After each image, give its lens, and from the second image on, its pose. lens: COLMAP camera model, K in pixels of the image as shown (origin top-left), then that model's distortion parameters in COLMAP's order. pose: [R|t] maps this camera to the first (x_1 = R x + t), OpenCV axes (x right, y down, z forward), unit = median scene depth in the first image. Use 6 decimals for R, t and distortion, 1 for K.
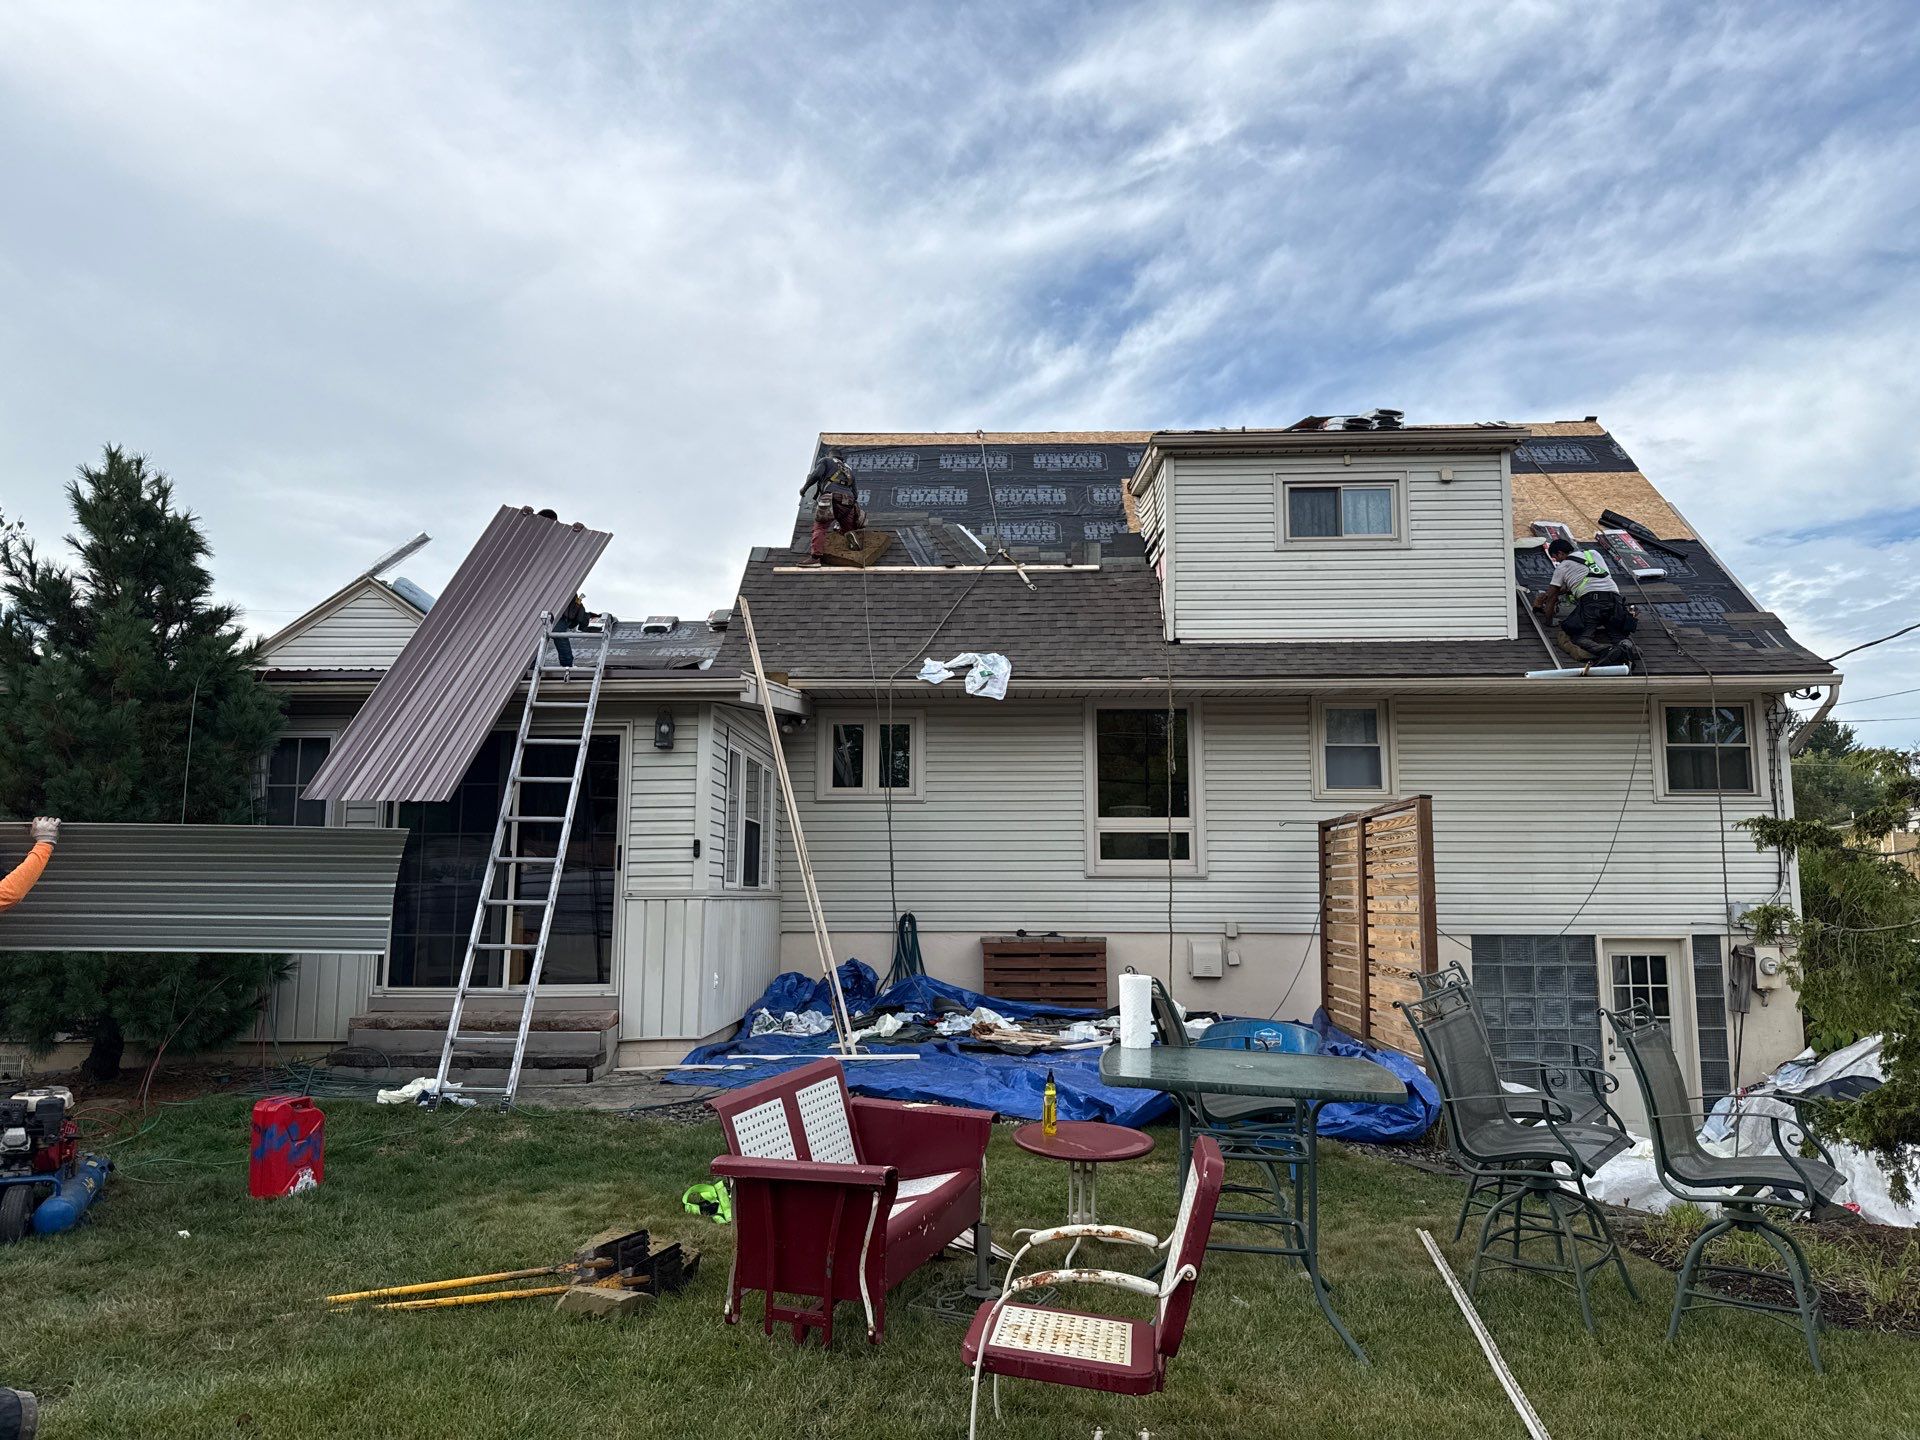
lens RADIAL K [[1340.7, 0, 960.0], [0, 1340.7, 720.0], [0, 0, 1]] dist [0.081557, -0.001032]
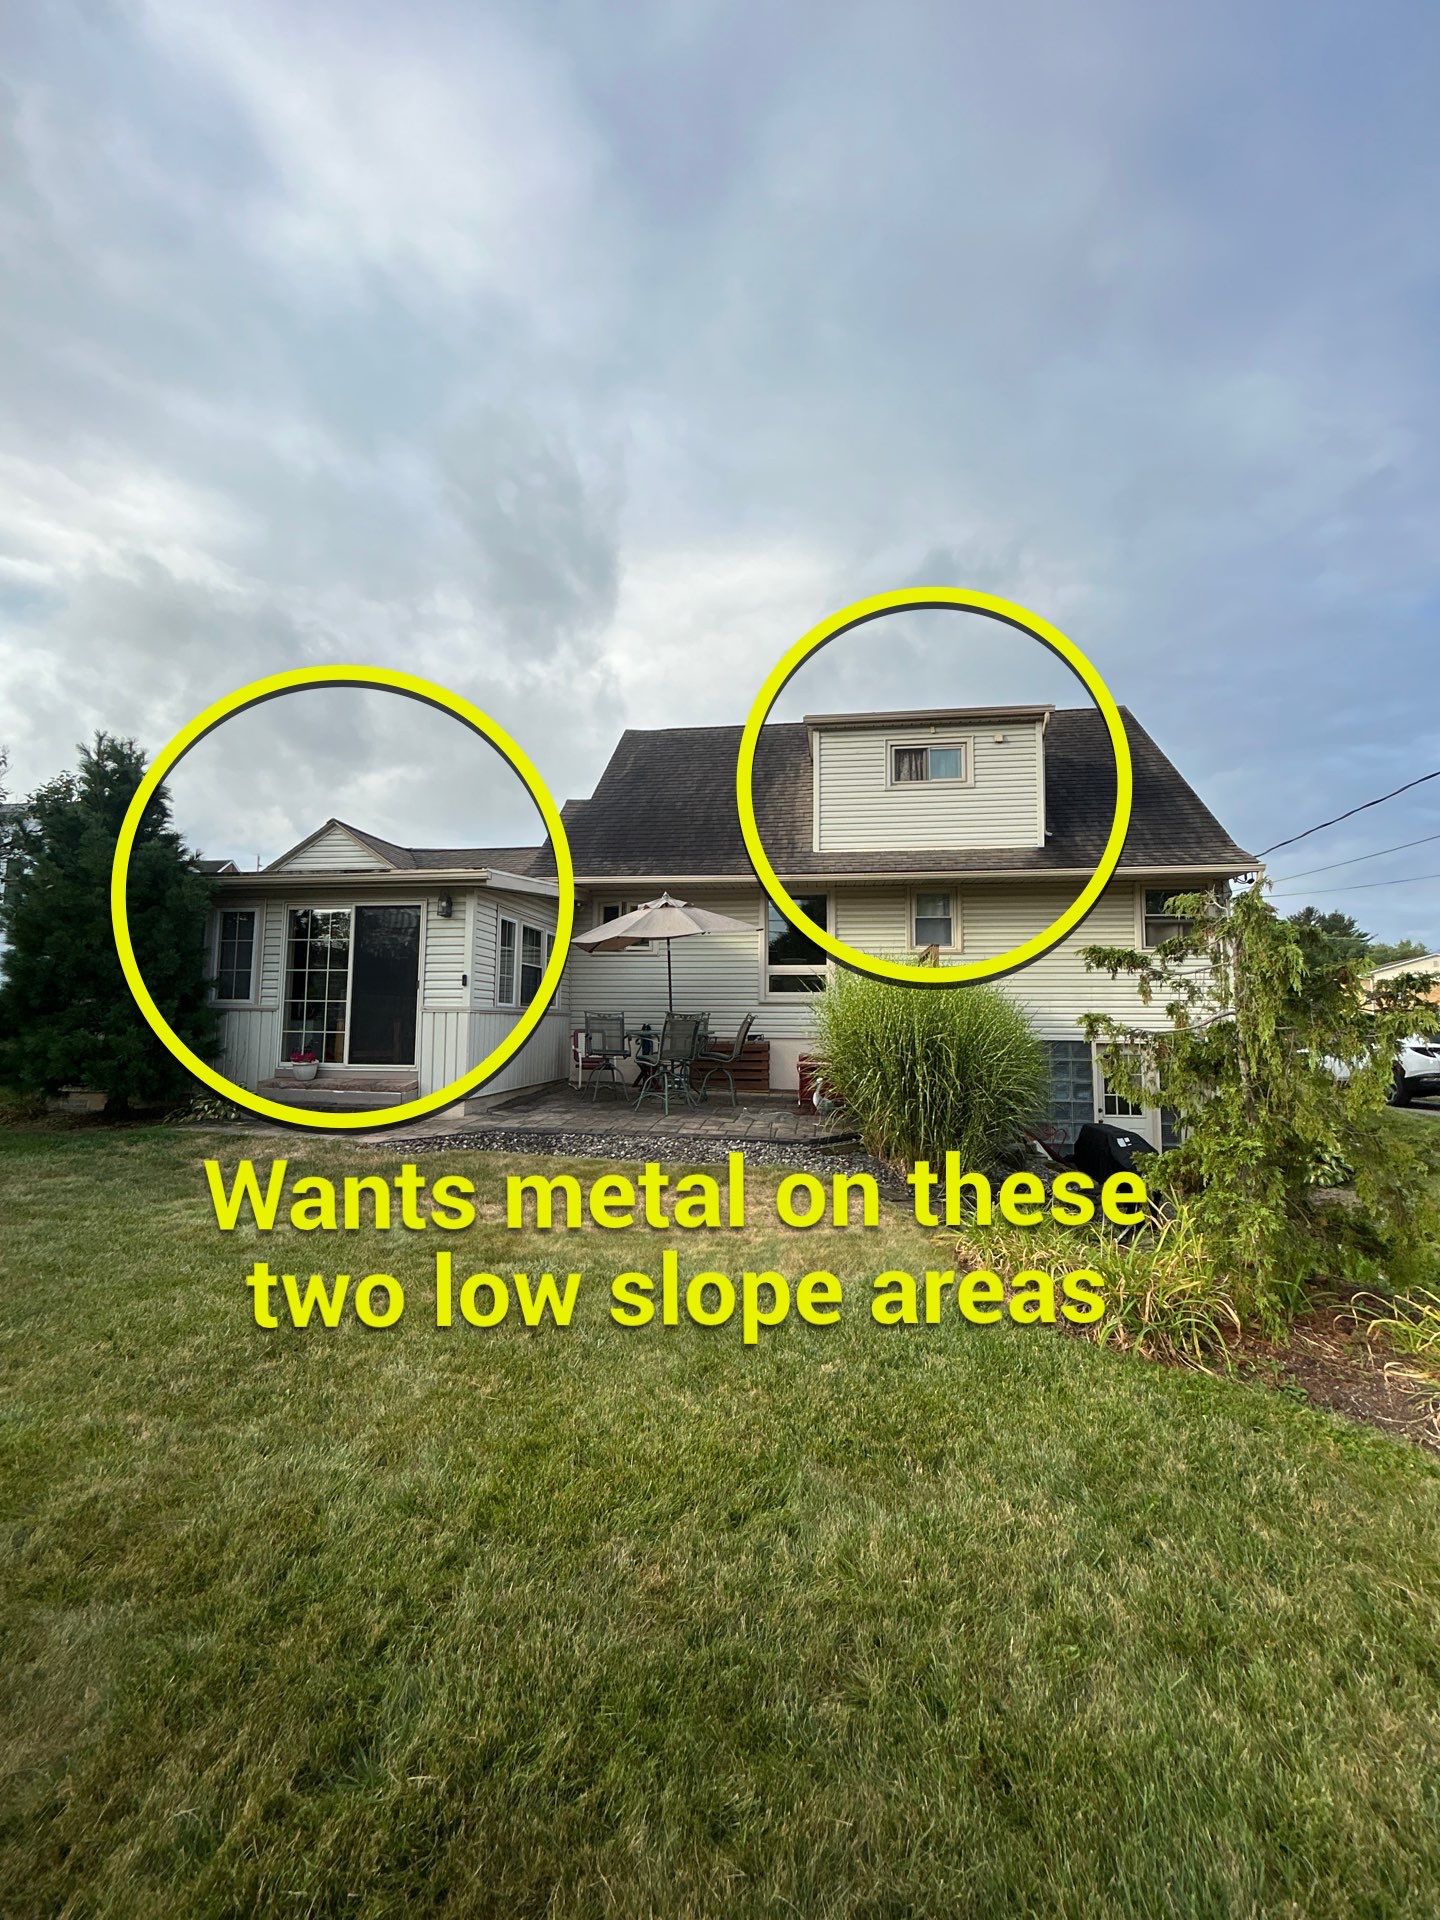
lens RADIAL K [[781.9, 0, 720.0], [0, 781.9, 960.0], [0, 0, 1]] dist [0.018735, -0.003845]
pose [[0.992420, -0.002700, -0.122860, 0.162916], [0.008761, 0.998769, 0.048822, 0.021939], [0.122577, -0.049529, 0.991222, 0.092214]]
